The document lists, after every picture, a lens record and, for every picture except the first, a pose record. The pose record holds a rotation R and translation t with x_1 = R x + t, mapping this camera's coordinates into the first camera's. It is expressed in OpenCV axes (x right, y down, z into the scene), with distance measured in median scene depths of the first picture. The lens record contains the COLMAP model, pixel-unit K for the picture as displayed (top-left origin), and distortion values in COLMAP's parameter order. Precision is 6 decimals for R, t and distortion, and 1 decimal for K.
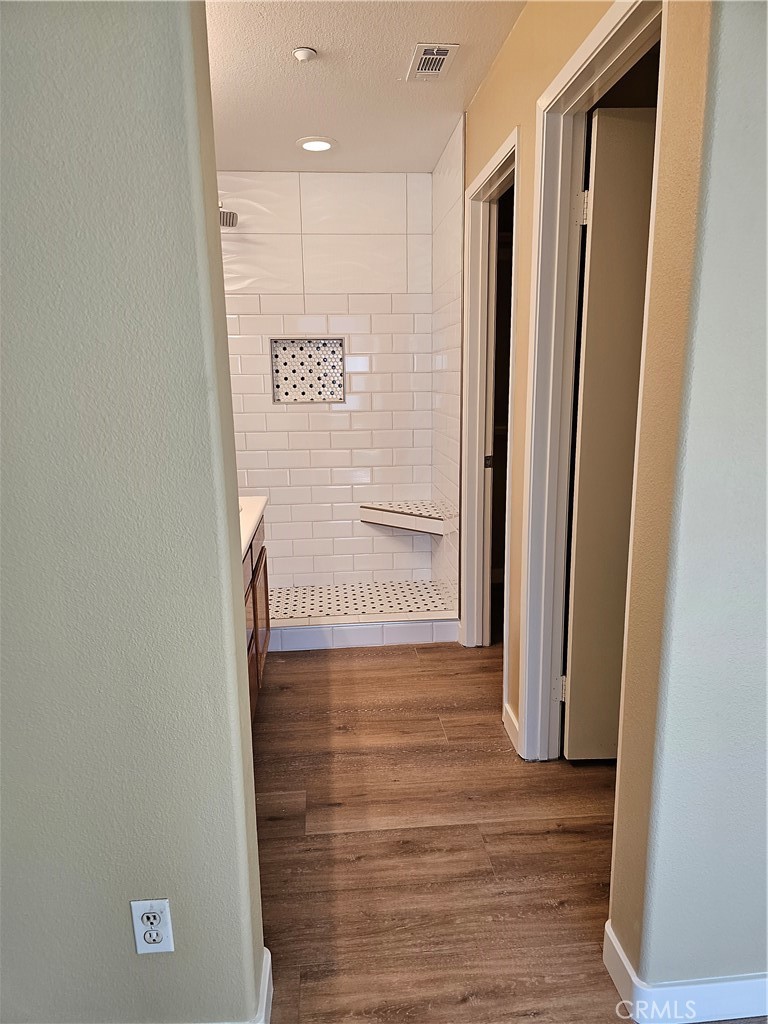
lens RADIAL K [[693.8, 0, 385.9], [0, 693.8, 533.7], [0, 0, 1]] dist [0.053198, -0.057574]
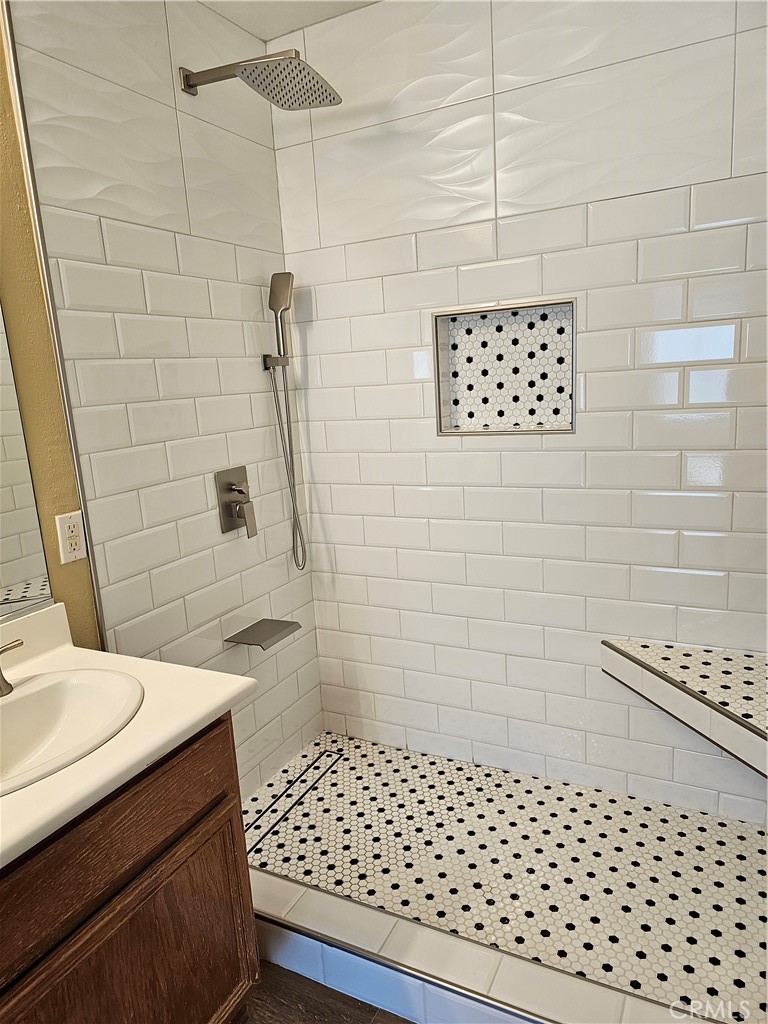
lens RADIAL K [[693.8, 0, 370.5], [0, 693.8, 519.5], [0, 0, 1]] dist [0.053198, -0.057574]
pose [[0.834316, 0.072987, -0.546434, 0.100915], [-0.074776, 0.997019, 0.019001, -0.138104], [0.546192, 0.025008, 0.837287, 0.563583]]
